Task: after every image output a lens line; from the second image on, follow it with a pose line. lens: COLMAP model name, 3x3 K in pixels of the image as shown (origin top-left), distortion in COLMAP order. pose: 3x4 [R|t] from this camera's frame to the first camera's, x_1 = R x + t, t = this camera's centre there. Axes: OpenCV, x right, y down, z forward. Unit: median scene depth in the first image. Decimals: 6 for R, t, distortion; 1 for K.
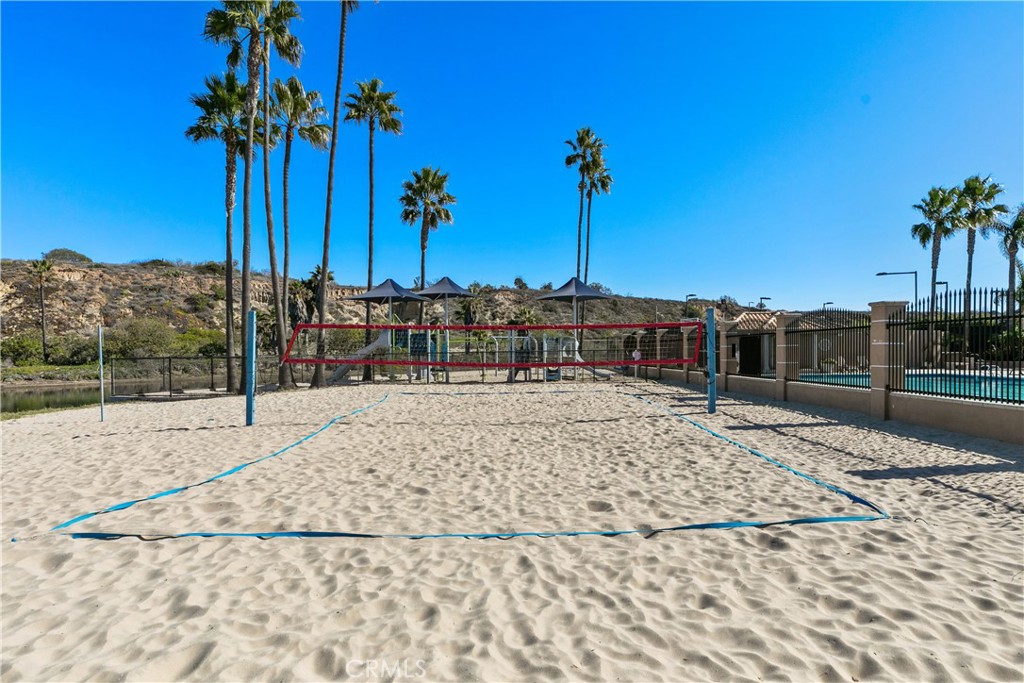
lens RADIAL K [[565.3, 0, 511.5], [0, 565.3, 349.3], [0, 0, 1]] dist [0.002450, -0.000111]
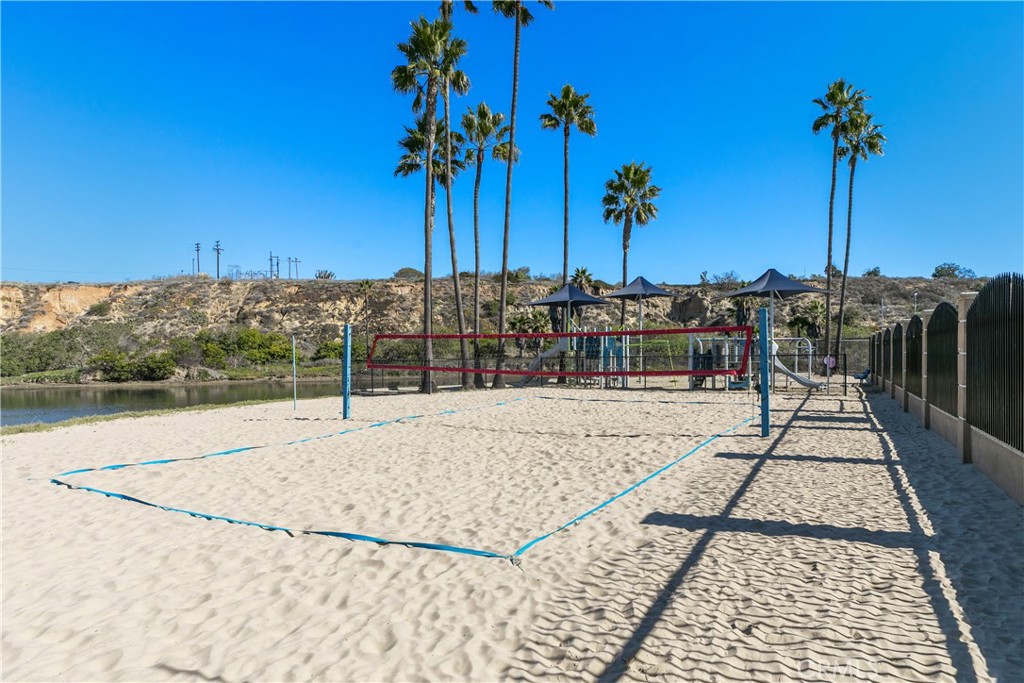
lens RADIAL K [[588.8, 0, 508.8], [0, 588.8, 349.5], [0, 0, 1]] dist [0.005264, 0.001957]
pose [[0.867815, -0.000697, -0.496888, 0.170856], [0.001023, 0.999999, 0.000383, -0.005767], [0.496887, -0.000840, 0.867815, 0.029418]]
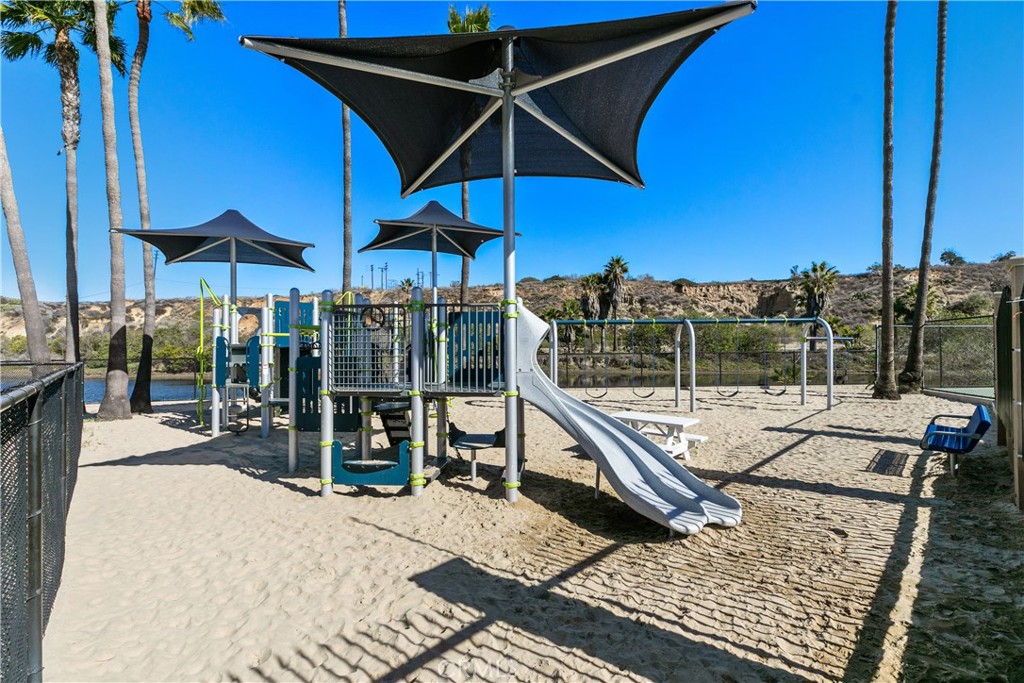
lens RADIAL K [[454.1, 0, 512.9], [0, 454.1, 339.7], [0, 0, 1]] dist [0.003270, -0.000234]
pose [[0.700985, -0.009154, -0.713117, 0.197994], [0.002732, 0.999945, -0.010150, -0.002590], [0.713171, 0.005167, 0.700971, 0.721229]]
